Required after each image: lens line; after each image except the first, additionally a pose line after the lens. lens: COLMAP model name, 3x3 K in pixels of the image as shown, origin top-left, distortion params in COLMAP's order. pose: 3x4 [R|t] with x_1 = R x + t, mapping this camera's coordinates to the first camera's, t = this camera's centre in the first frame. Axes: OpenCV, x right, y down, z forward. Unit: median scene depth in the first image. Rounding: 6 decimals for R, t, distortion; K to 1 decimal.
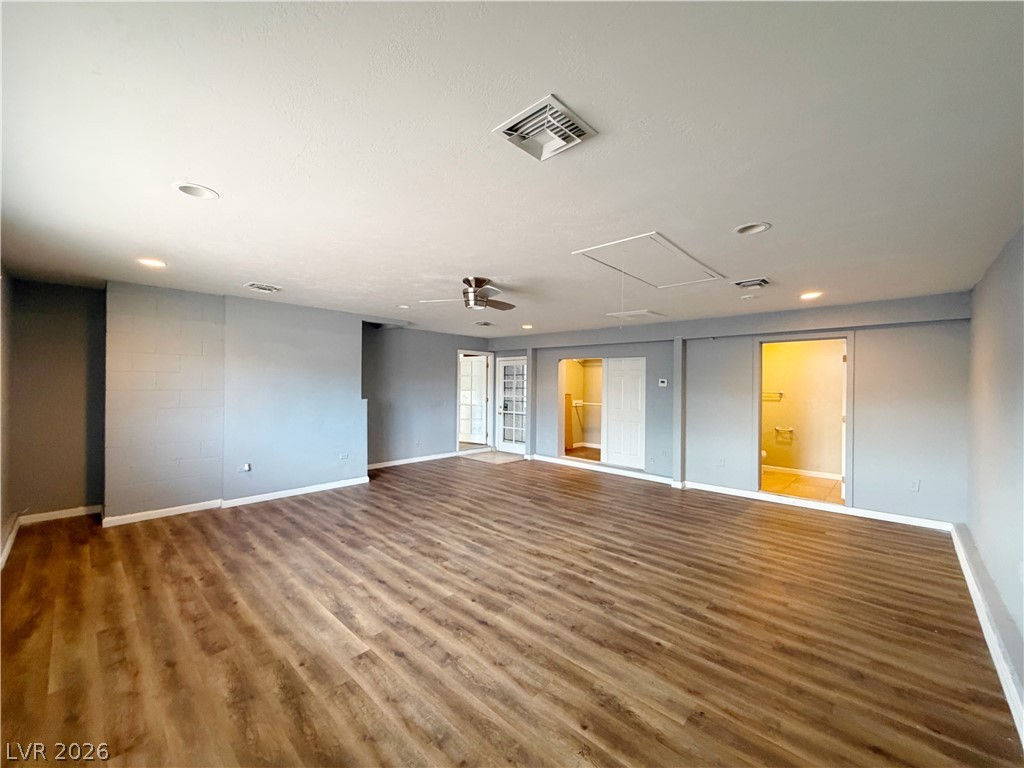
lens RADIAL K [[411.0, 0, 509.2], [0, 411.0, 385.8], [0, 0, 1]] dist [0.000026, 0.000027]
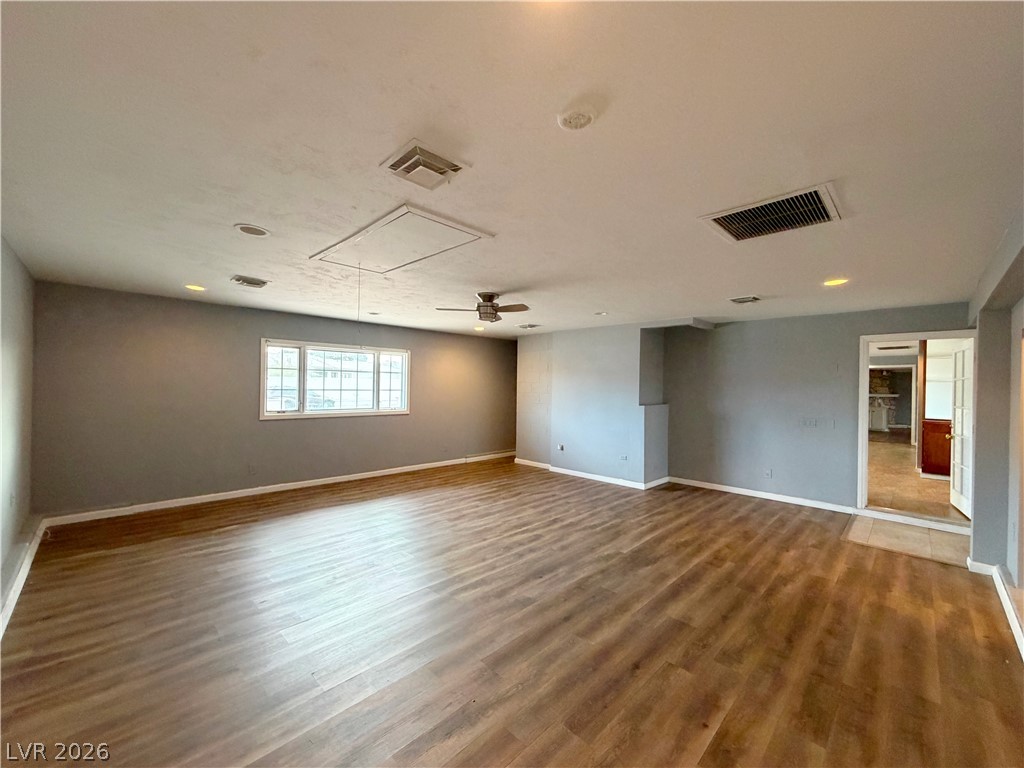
lens RADIAL K [[411.0, 0, 509.2], [0, 411.0, 385.8], [0, 0, 1]] dist [0.000026, 0.000027]
pose [[-0.035810, -0.012767, -0.999277, 0.888606], [-0.020793, 0.999711, -0.012027, 0.002520], [0.999142, 0.020347, -0.036066, 0.939402]]
